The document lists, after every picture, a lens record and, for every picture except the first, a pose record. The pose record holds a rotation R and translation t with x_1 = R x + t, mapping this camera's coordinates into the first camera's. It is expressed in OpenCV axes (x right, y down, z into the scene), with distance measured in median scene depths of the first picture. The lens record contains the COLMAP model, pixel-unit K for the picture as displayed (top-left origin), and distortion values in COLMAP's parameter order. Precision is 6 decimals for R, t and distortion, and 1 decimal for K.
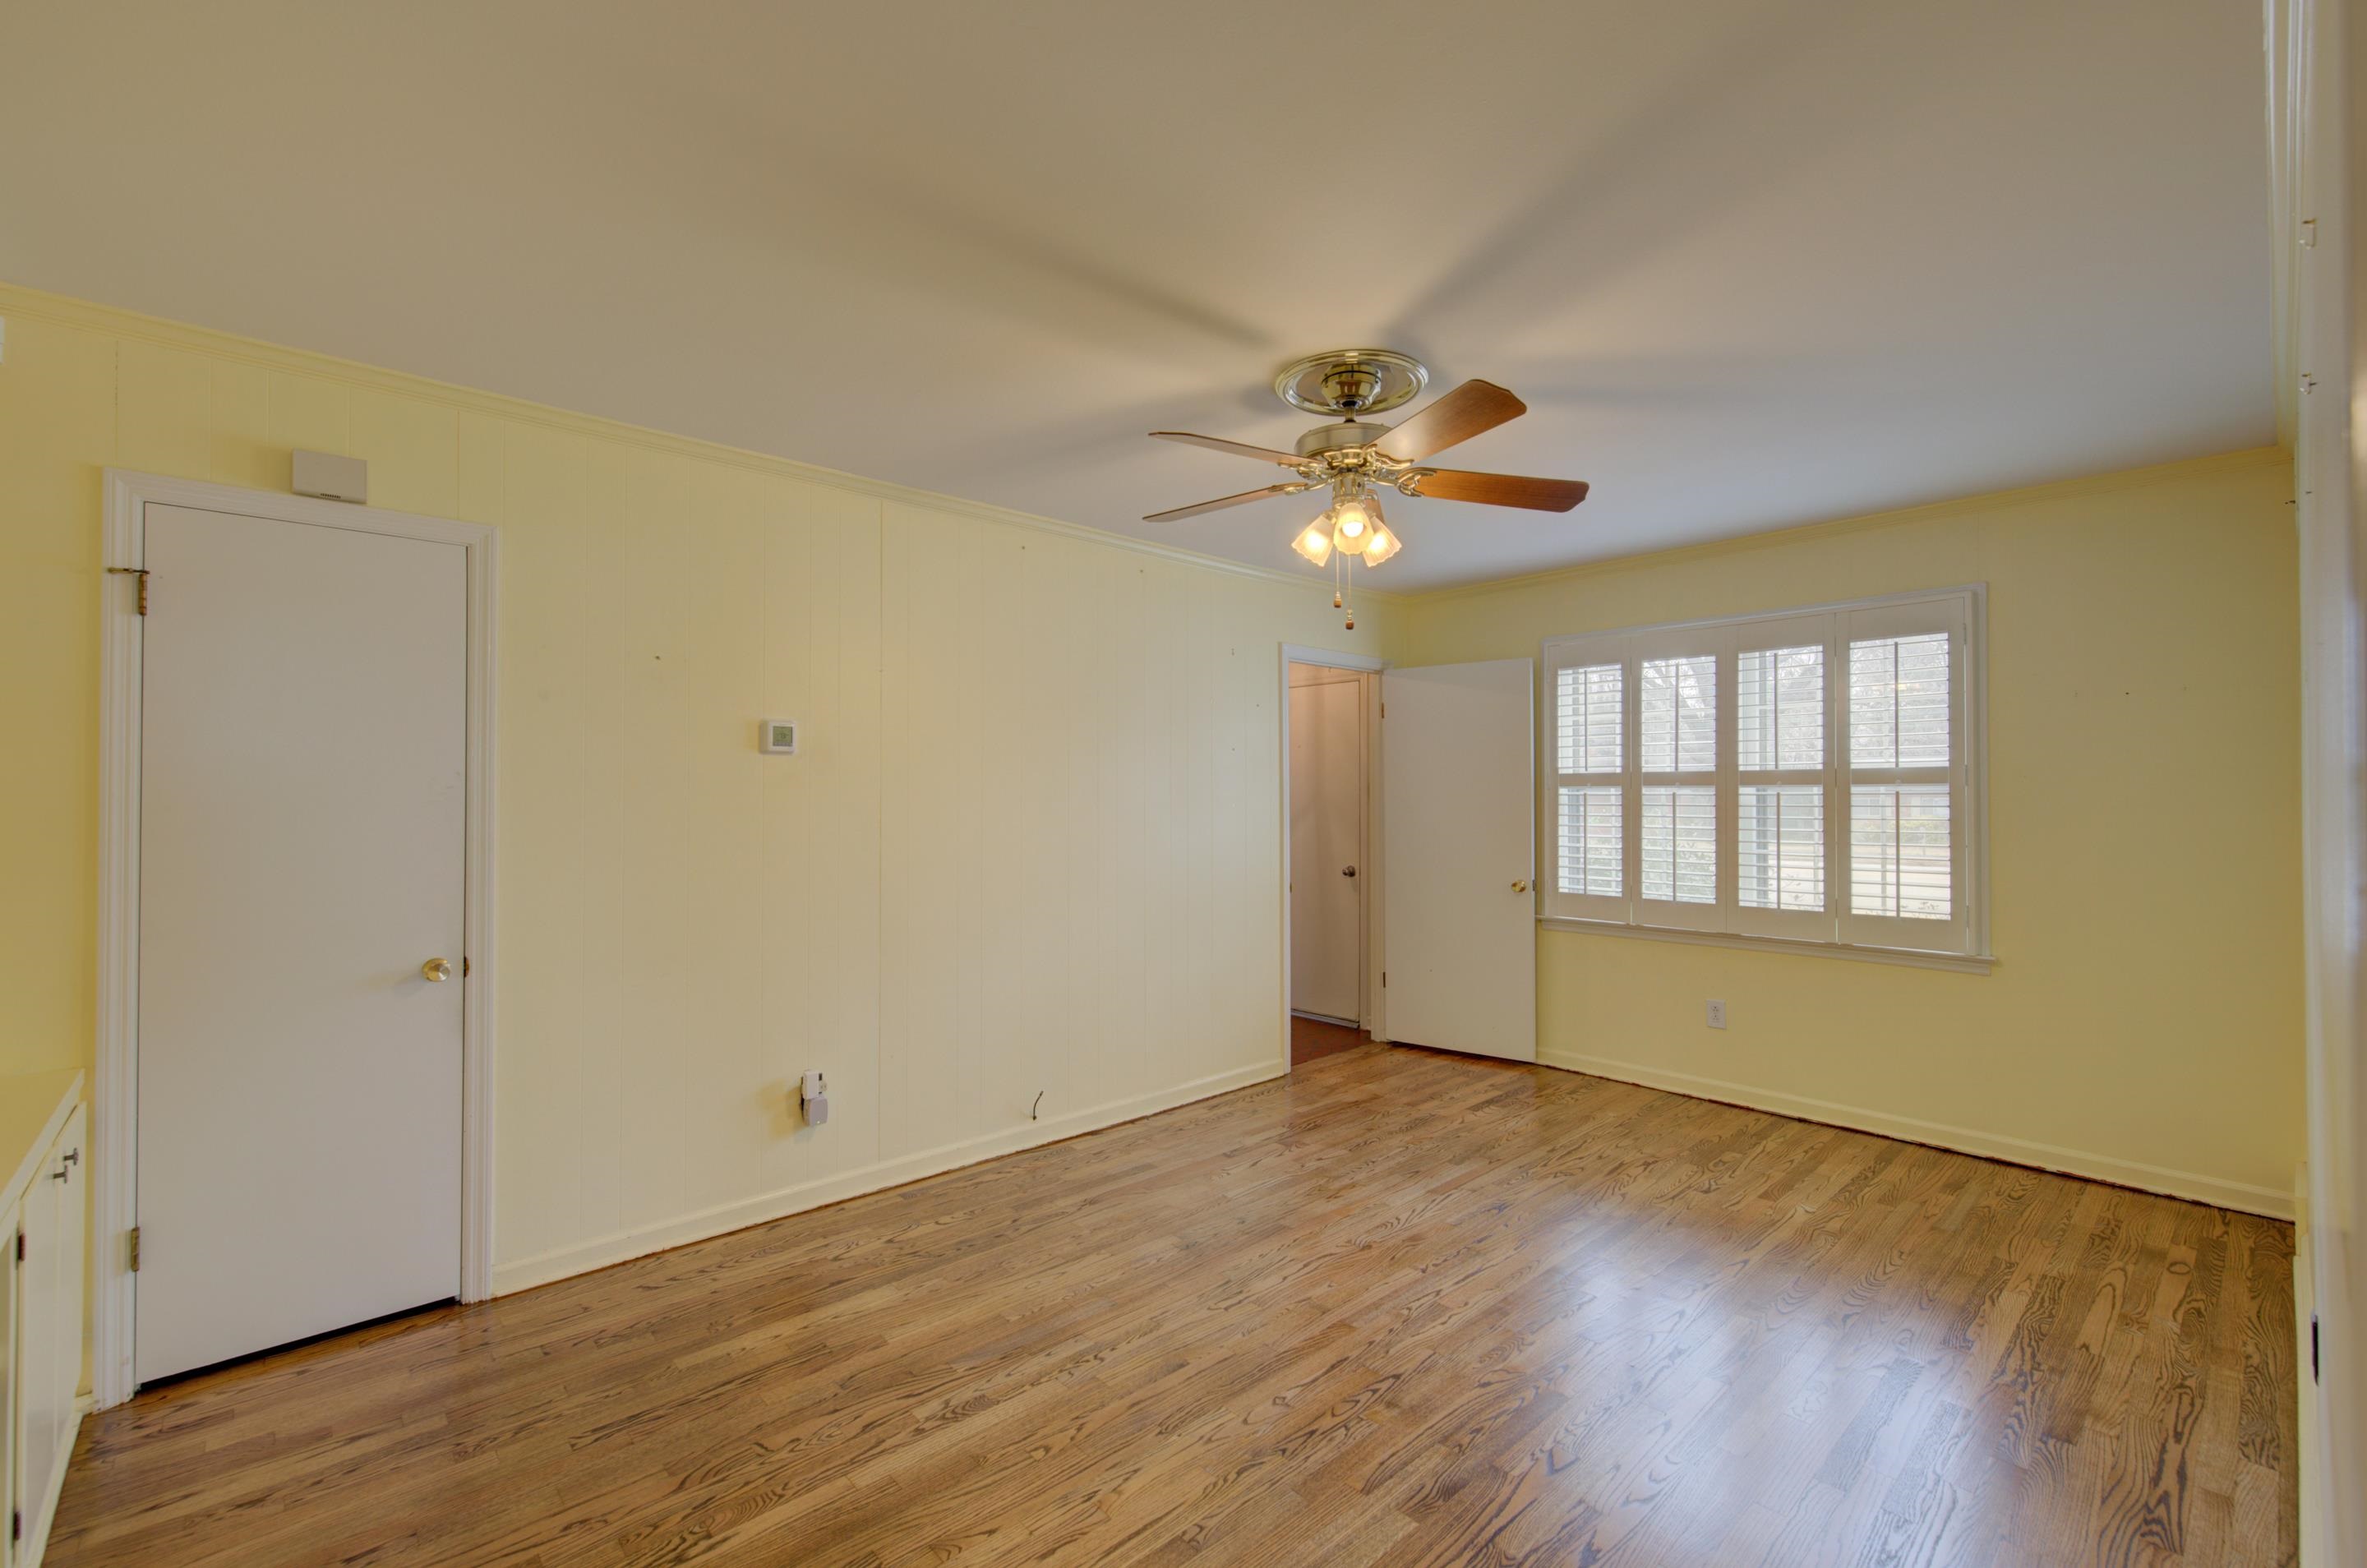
lens RADIAL K [[1018.6, 0, 1153.0], [0, 1018.6, 786.0], [0, 0, 1]] dist [0.001271, -0.000125]
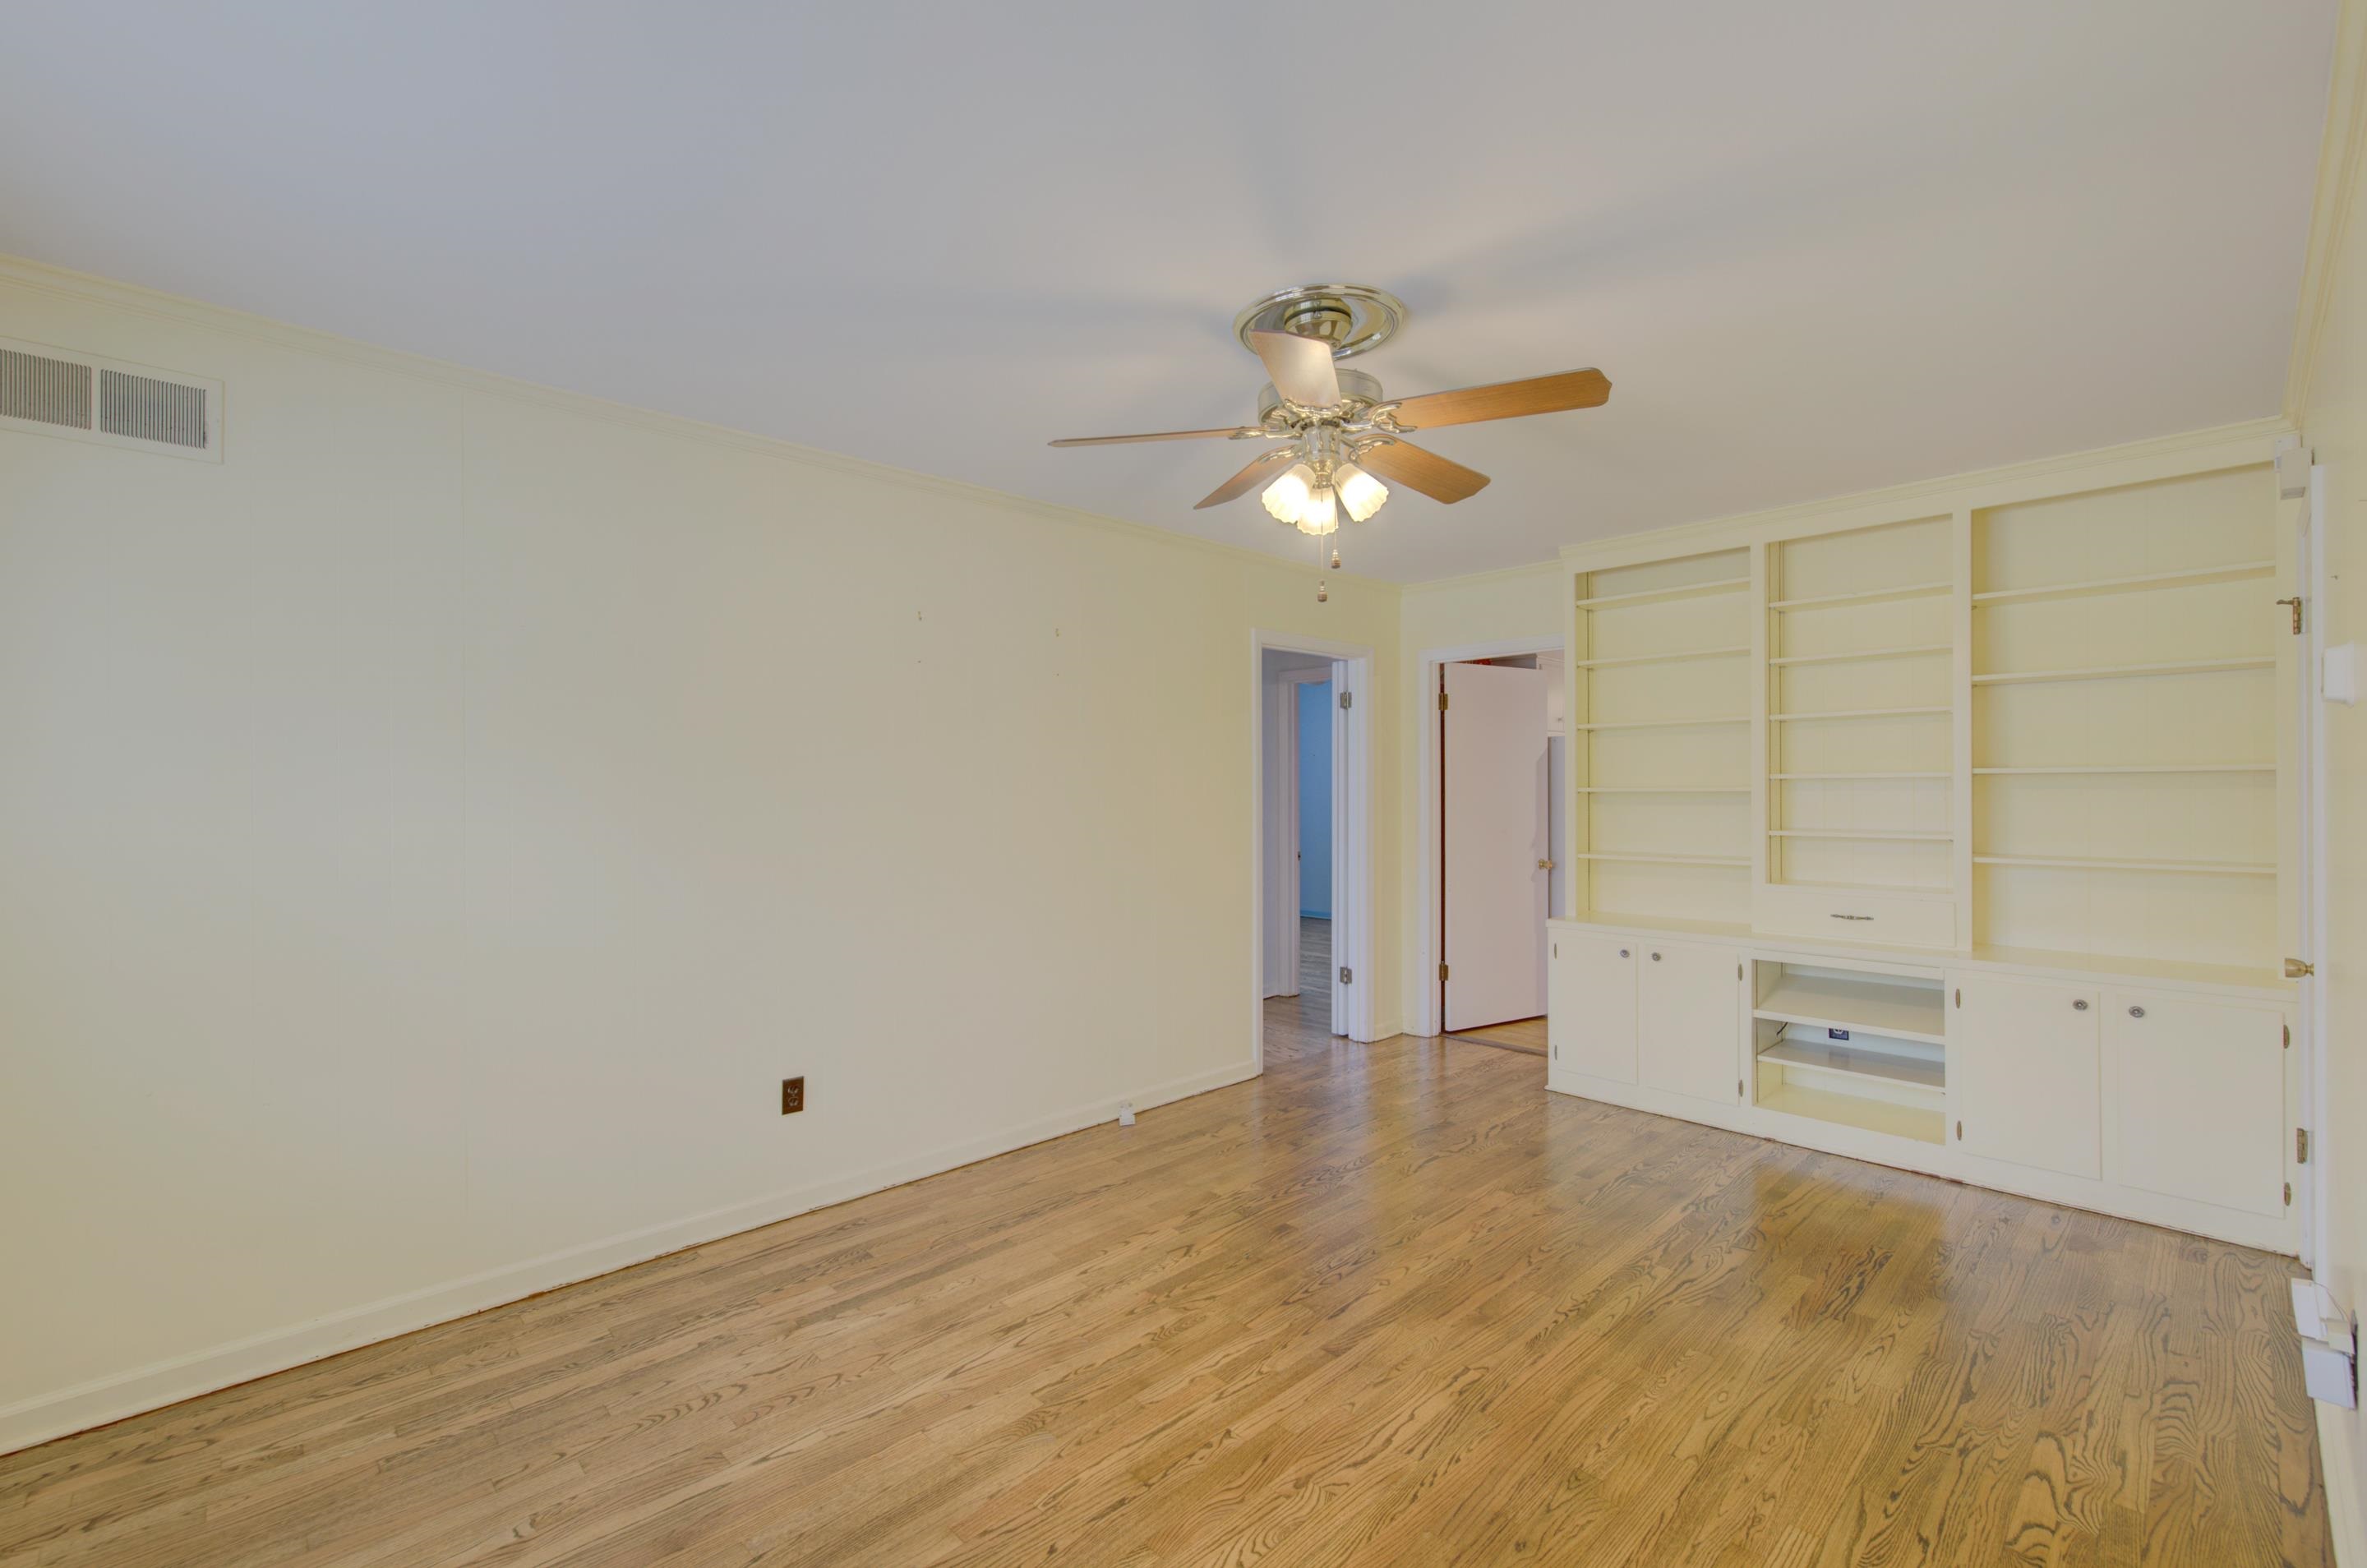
lens RADIAL K [[990.8, 0, 1172.6], [0, 990.8, 782.8], [0, 0, 1]] dist [0.028459, -0.005046]
pose [[-0.999291, 0.004998, -0.037315, 0.379811], [0.005525, 0.999886, -0.014039, 0.019996], [0.037240, -0.014235, -0.999205, 1.986595]]
